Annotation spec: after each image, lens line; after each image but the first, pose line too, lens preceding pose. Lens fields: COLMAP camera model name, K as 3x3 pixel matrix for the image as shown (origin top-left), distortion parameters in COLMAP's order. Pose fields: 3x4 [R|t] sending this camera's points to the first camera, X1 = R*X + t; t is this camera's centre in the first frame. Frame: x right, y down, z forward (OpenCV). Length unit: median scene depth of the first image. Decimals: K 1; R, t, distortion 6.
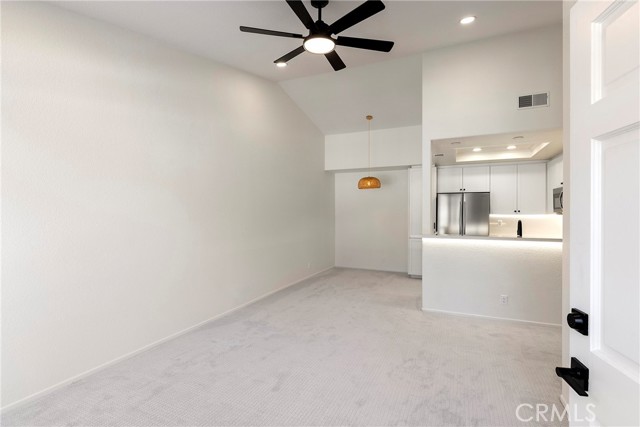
lens RADIAL K [[307.8, 0, 320.4], [0, 307.8, 210.6], [0, 0, 1]] dist [-0.000322, 0.000042]
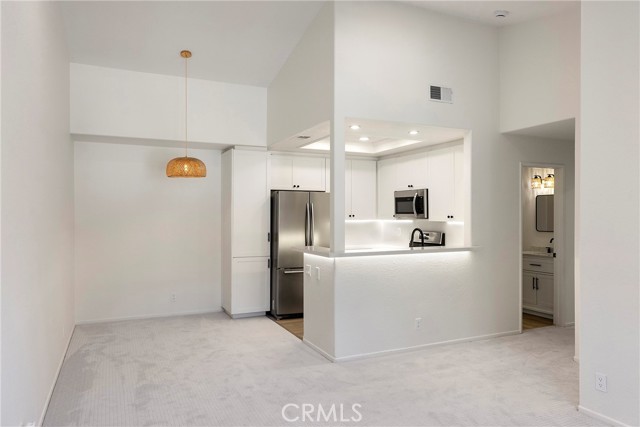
lens RADIAL K [[440.2, 0, 319.7], [0, 440.2, 215.0], [0, 0, 1]] dist [-0.002277, 0.009012]
pose [[0.651679, -0.005518, 0.758475, -0.306981], [-0.008694, 0.999853, 0.014745, -0.014170], [-0.758445, -0.016203, 0.651536, 0.265886]]
